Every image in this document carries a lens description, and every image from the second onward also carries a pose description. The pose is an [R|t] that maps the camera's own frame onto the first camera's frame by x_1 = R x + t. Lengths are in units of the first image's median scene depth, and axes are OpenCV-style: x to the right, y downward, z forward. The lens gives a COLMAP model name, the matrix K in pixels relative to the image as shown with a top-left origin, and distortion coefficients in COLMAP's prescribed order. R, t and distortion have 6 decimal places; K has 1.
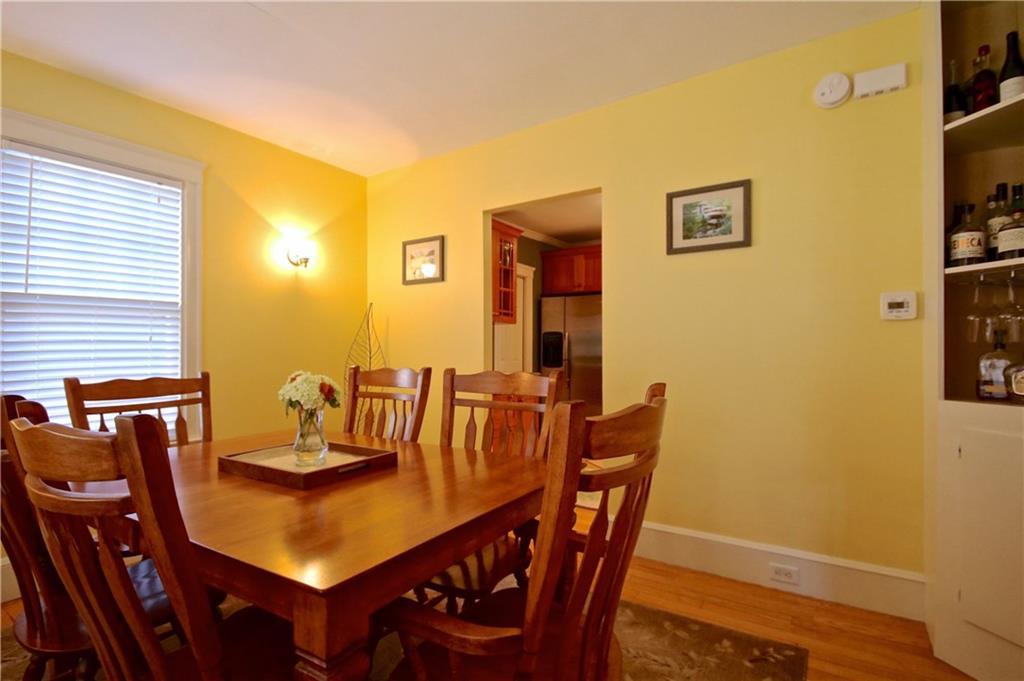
lens RADIAL K [[479.3, 0, 508.9], [0, 479.3, 347.9], [0, 0, 1]] dist [0.001218, -0.001292]
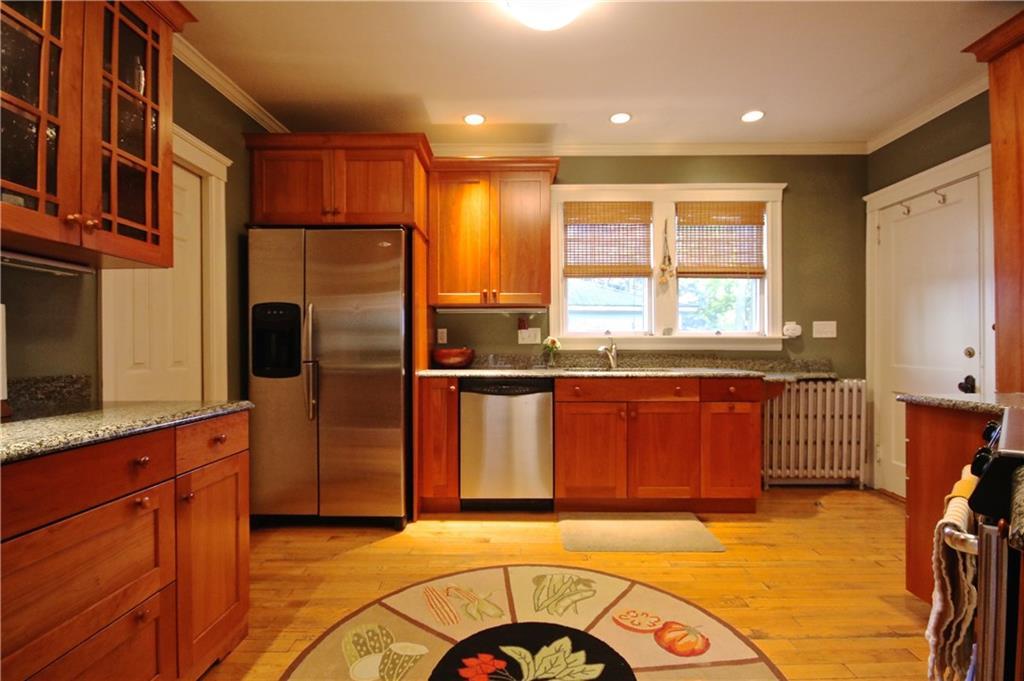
lens RADIAL K [[479.3, 0, 511.4], [0, 479.3, 346.6], [0, 0, 1]] dist [0.001218, -0.001292]
pose [[0.834290, -0.008691, 0.551258, 0.061605], [0.003874, 0.999943, 0.009902, 0.013384], [-0.551313, -0.006126, 0.834276, 1.190153]]
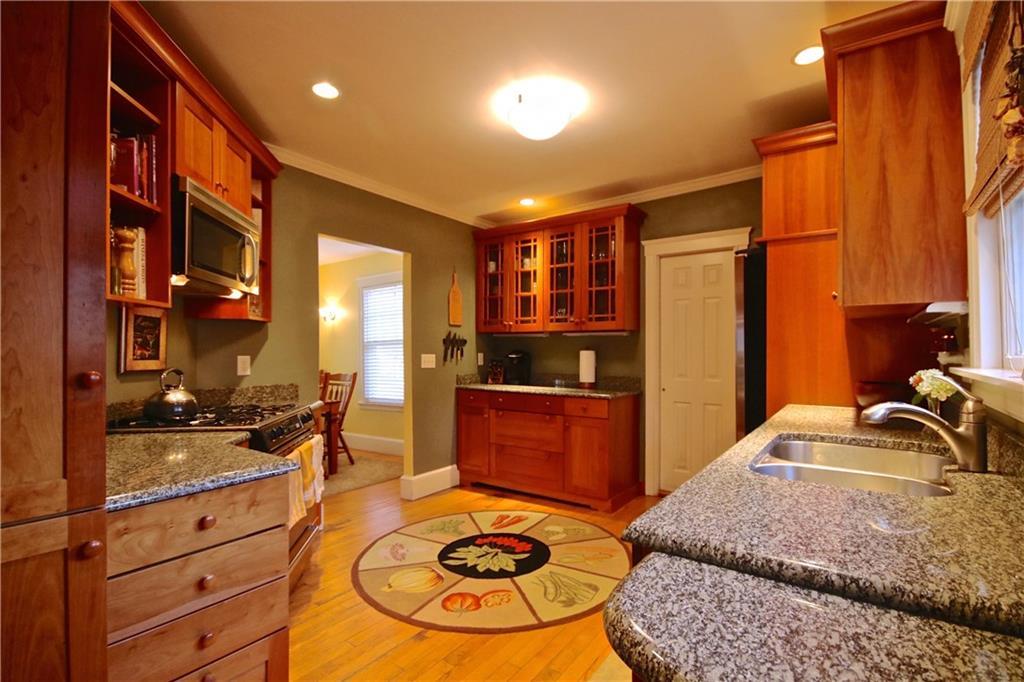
lens RADIAL K [[479.3, 0, 508.9], [0, 479.3, 350.4], [0, 0, 1]] dist [0.001218, -0.001292]
pose [[-0.038781, -0.004213, -0.999239, 1.672191], [0.006917, 0.999966, -0.004485, -0.030404], [0.999224, -0.007086, -0.038751, 1.806314]]
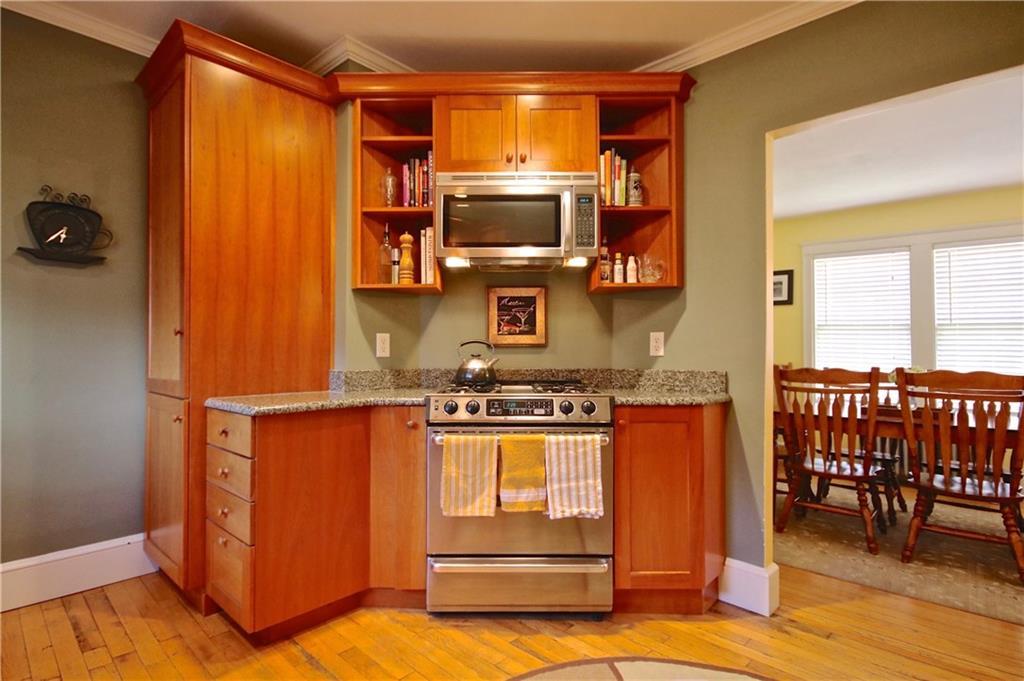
lens RADIAL K [[516.7, 0, 503.2], [0, 516.7, 344.4], [0, 0, 1]] dist [0.006832, -0.001051]
pose [[-0.985934, -0.003970, 0.167089, 0.578182], [-0.007999, 0.999693, -0.023447, 0.027999], [-0.166944, -0.024453, -0.985663, 2.205370]]
